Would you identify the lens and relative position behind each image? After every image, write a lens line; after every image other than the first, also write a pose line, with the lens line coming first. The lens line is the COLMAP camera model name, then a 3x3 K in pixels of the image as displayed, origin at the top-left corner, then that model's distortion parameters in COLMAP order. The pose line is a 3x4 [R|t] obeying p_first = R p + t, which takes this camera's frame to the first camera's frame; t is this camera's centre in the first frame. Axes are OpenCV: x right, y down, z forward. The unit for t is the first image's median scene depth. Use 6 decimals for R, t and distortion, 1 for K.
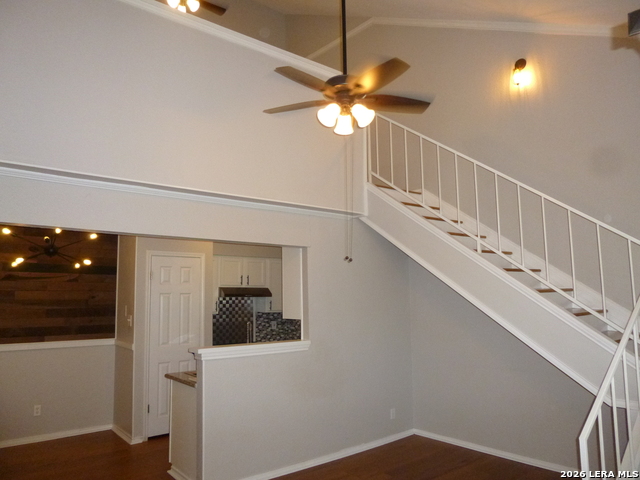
lens RADIAL K [[477.2, 0, 321.2], [0, 477.2, 243.3], [0, 0, 1]] dist [-0.073520, 0.055990]
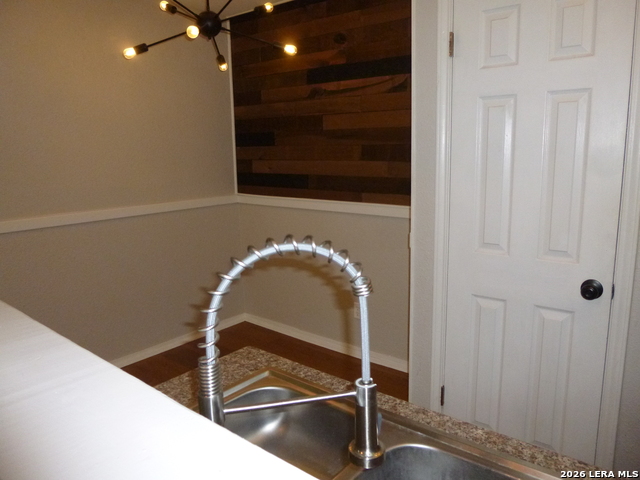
lens RADIAL K [[477.2, 0, 321.2], [0, 477.2, 243.3], [0, 0, 1]] dist [-0.073520, 0.055990]
pose [[0.182134, 0.196038, -0.963533, -0.021927], [0.123819, 0.967551, 0.220260, 0.123814], [0.975447, -0.159421, 0.151950, 0.855871]]
